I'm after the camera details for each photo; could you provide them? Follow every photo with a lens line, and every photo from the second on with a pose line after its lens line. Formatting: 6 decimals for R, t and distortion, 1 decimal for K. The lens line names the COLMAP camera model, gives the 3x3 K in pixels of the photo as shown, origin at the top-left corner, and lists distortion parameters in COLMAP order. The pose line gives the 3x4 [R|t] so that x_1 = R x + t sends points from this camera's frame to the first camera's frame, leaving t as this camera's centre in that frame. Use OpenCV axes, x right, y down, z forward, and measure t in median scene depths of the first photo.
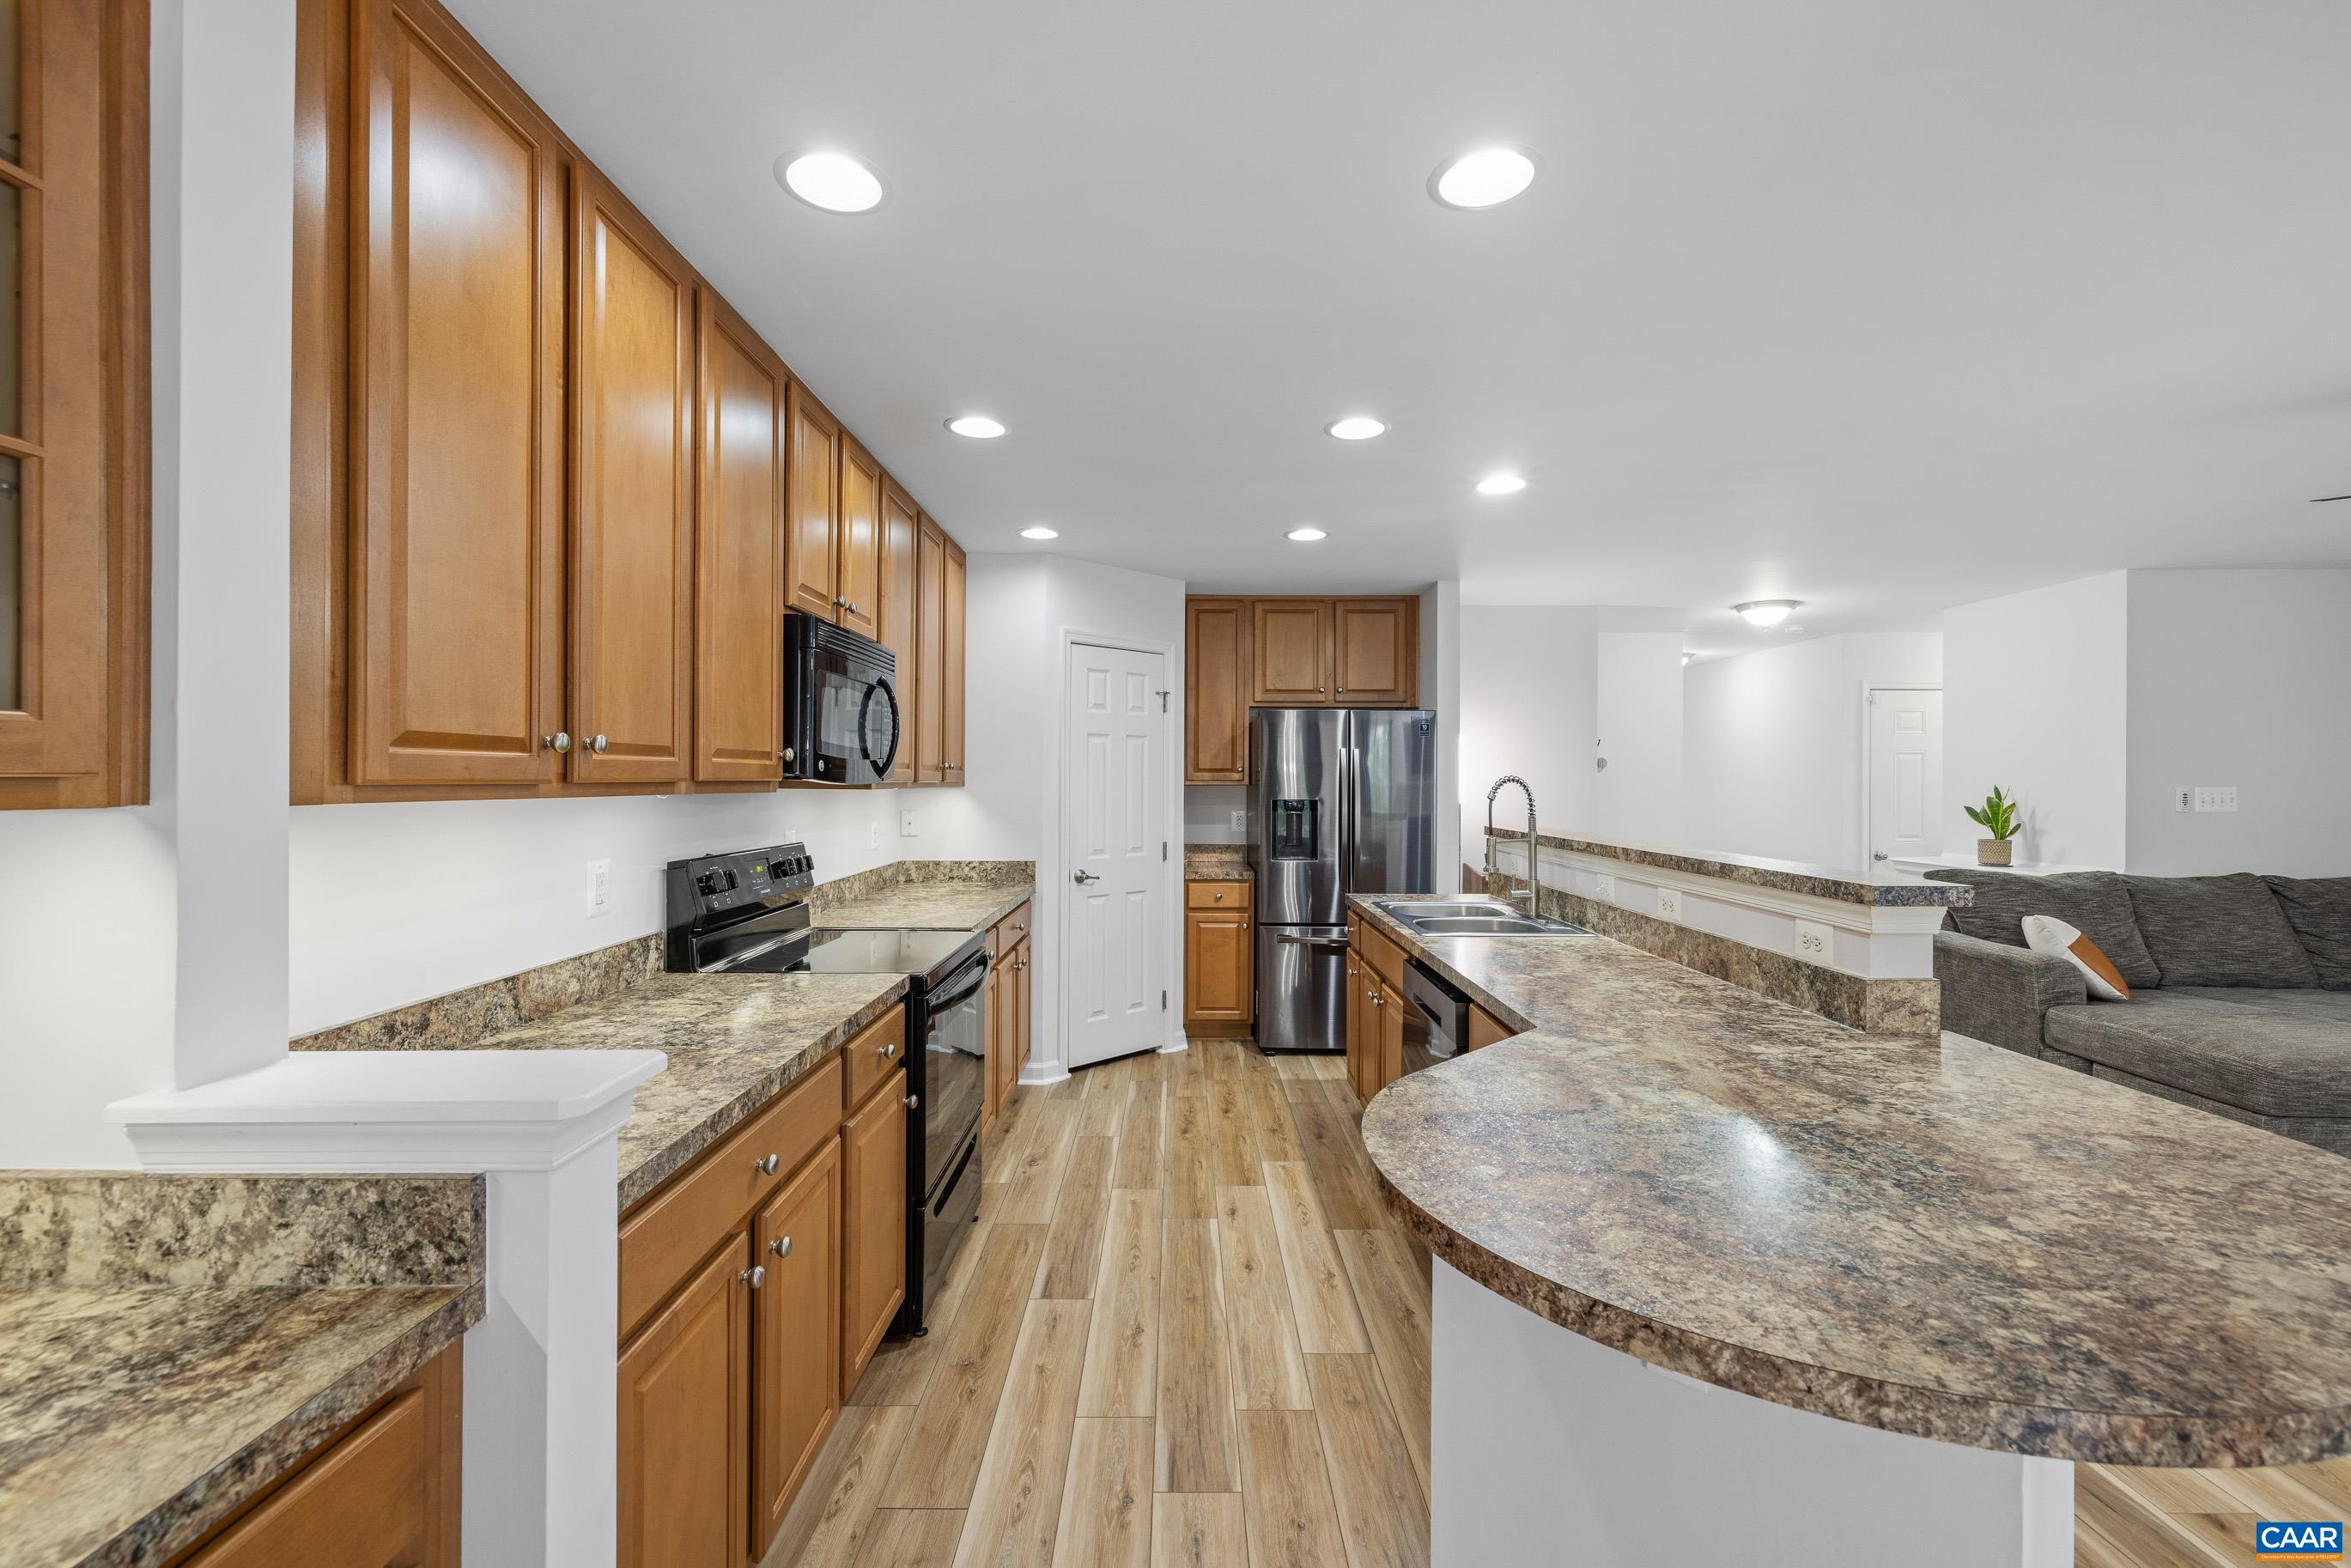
lens RADIAL K [[995.9, 0, 1175.5], [0, 995.9, 784.0], [0, 0, 1]] dist [0.003805, 0.000450]
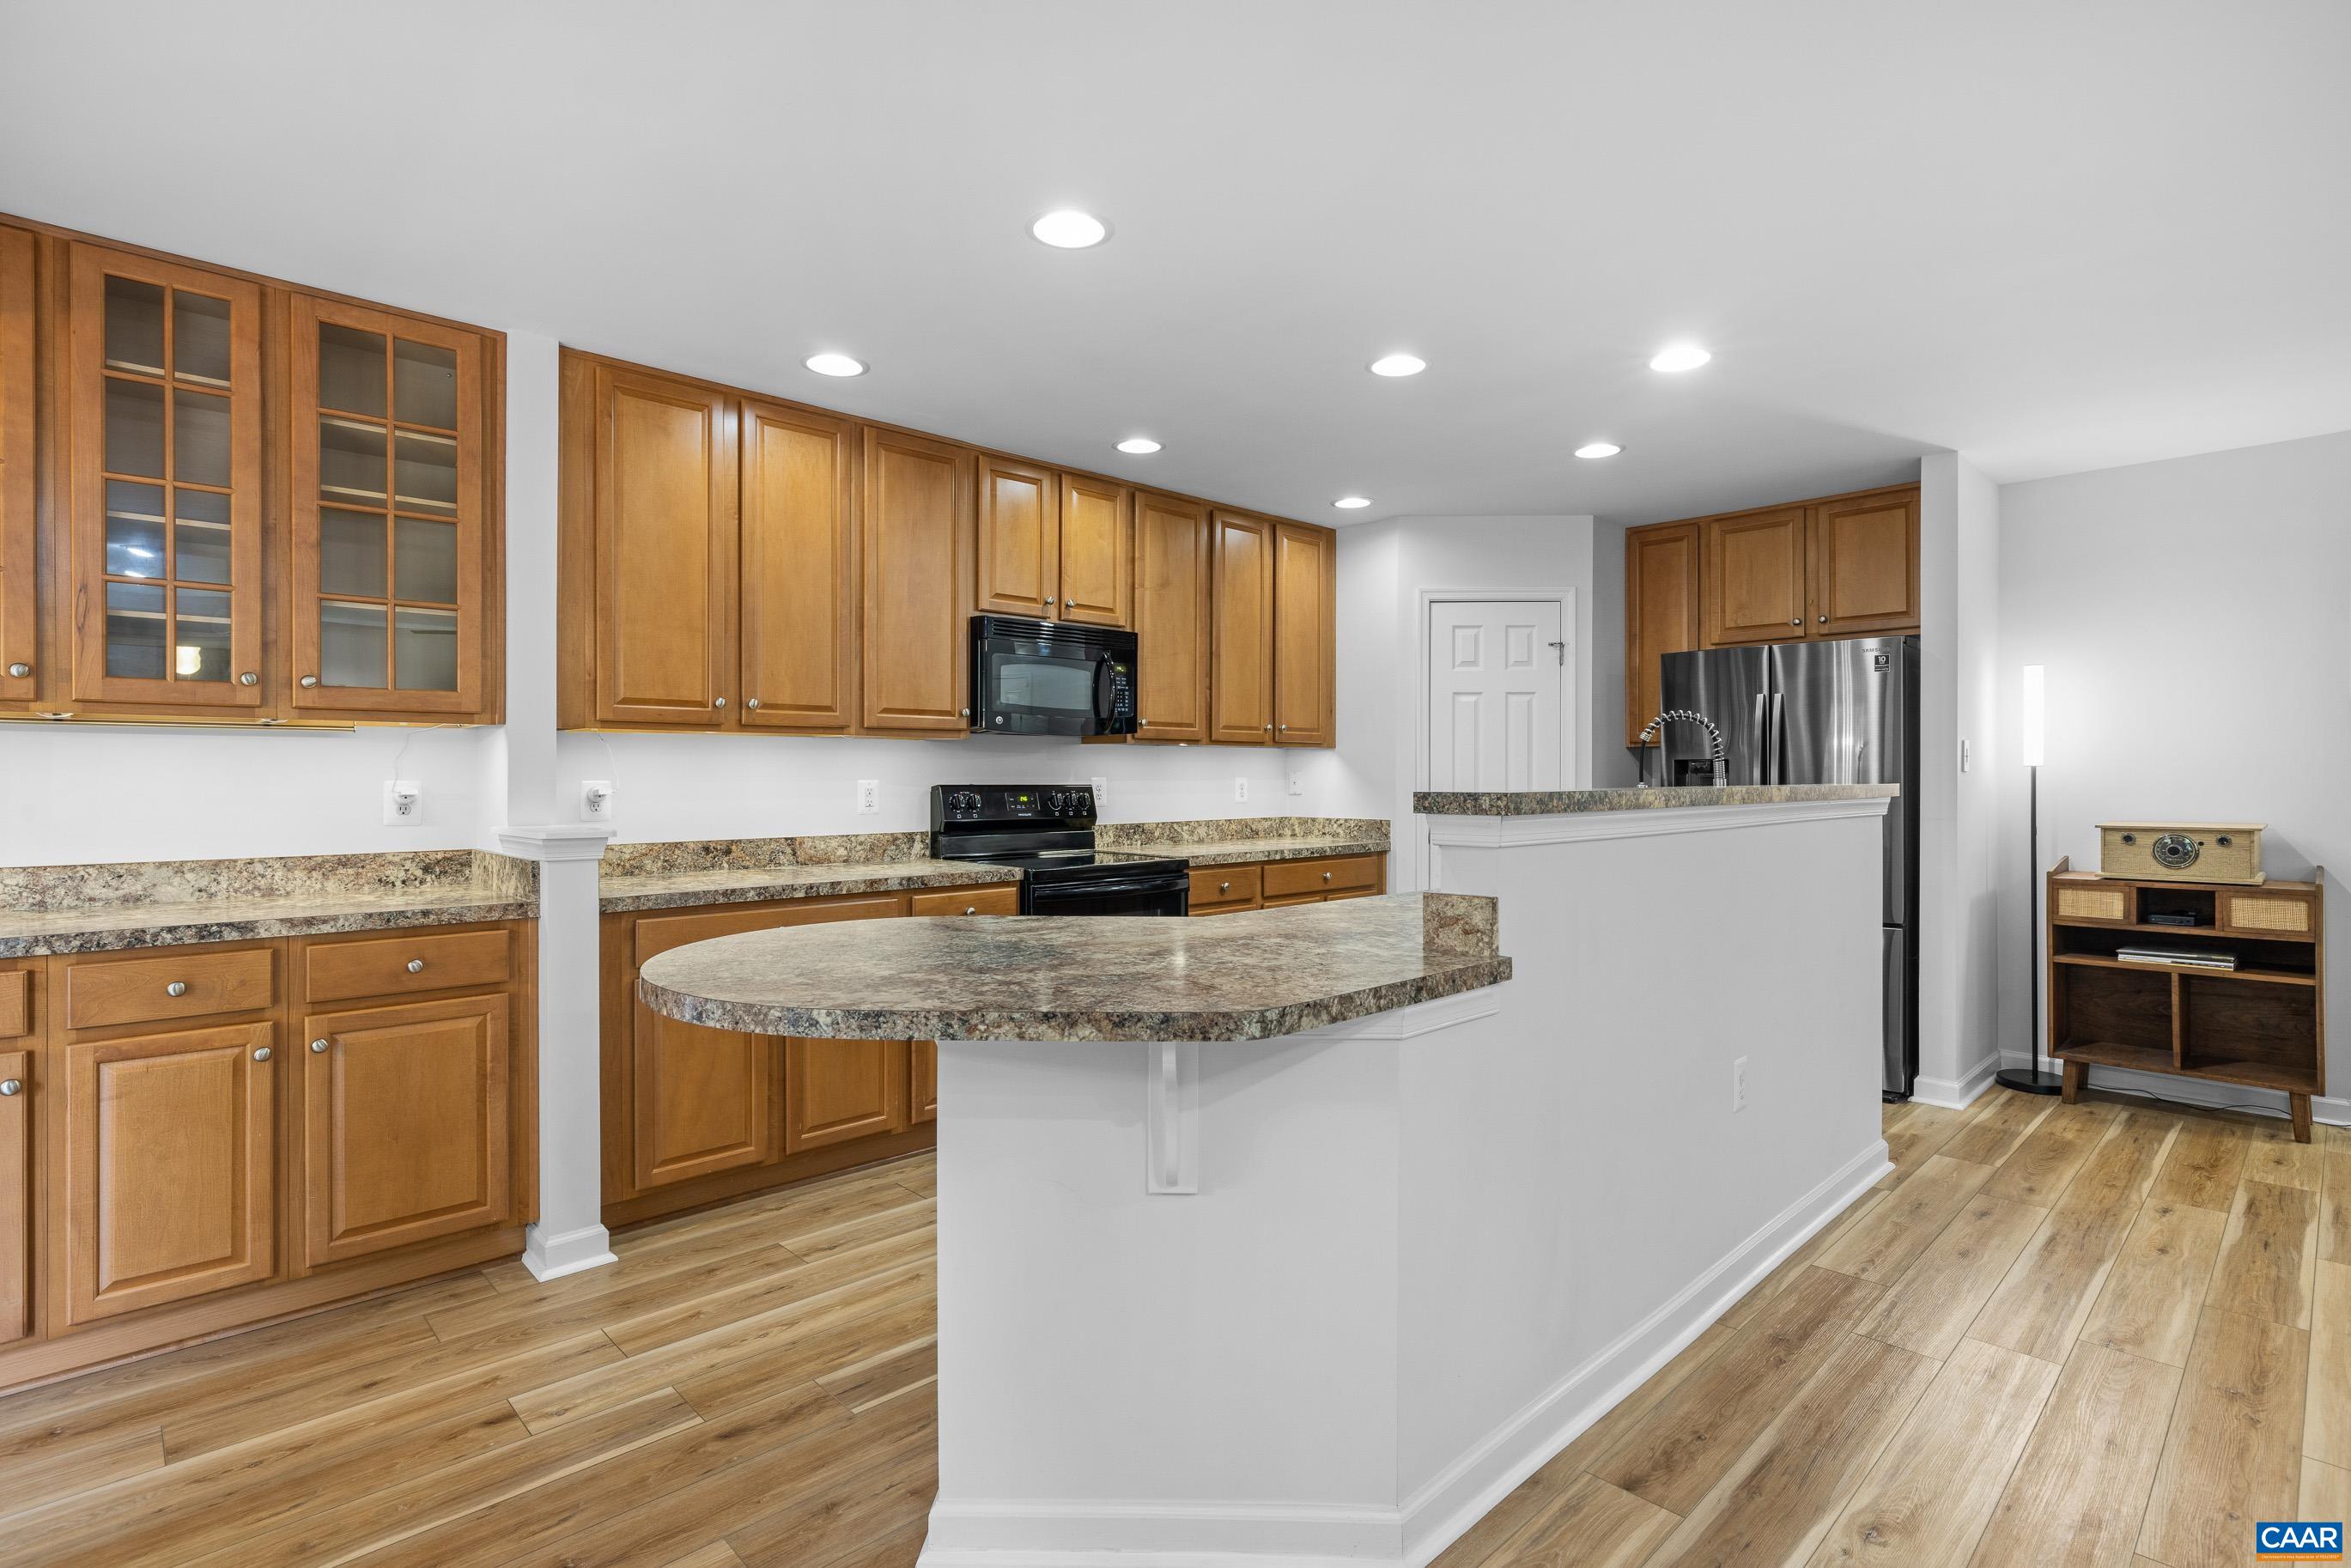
lens RADIAL K [[1149.4, 0, 1175.5], [0, 1149.4, 784.0], [0, 0, 1]] dist [-0.001182, 0.000114]
pose [[0.684846, 0.001251, -0.728686, 1.012256], [-0.001035, 0.999999, 0.000744, 0.070816], [0.728687, 0.000244, 0.684847, 0.060239]]
